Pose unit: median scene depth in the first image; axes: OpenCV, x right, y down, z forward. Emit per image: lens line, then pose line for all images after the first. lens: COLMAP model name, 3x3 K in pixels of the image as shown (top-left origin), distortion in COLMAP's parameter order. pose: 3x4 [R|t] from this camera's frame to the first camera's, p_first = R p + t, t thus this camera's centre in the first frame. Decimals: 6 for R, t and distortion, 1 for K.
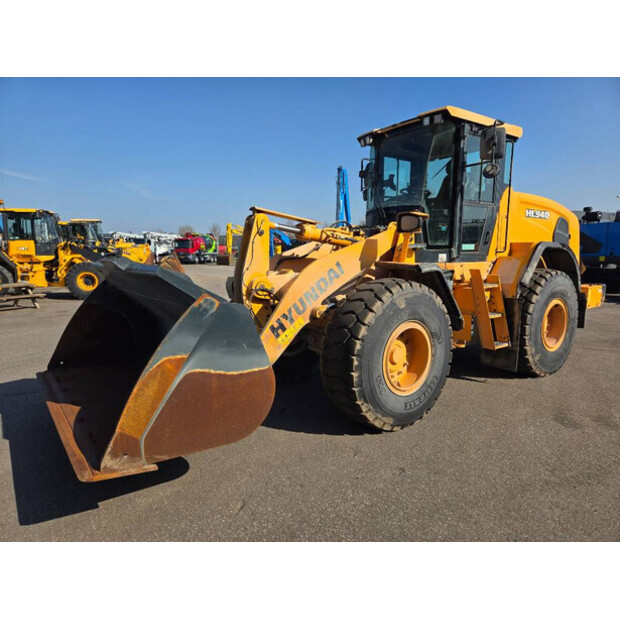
lens RADIAL K [[409.7, 0, 310.0], [0, 409.7, 310.0], [0, 0, 1]] dist [0.062606, -0.056037]
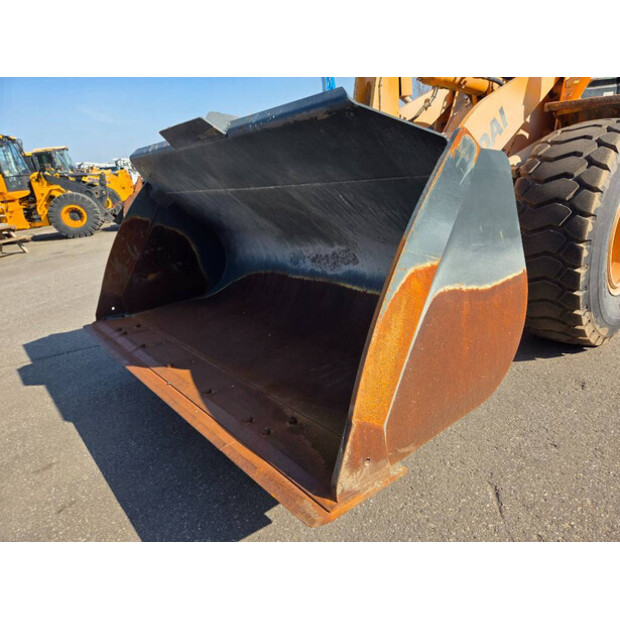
lens RADIAL K [[409.7, 0, 310.0], [0, 409.7, 310.0], [0, 0, 1]] dist [0.062606, -0.056037]
pose [[0.992485, -0.121484, 0.014697, -0.277192], [0.116266, 0.973610, 0.196382, 0.030544], [-0.038166, -0.193197, 0.980417, 0.295317]]
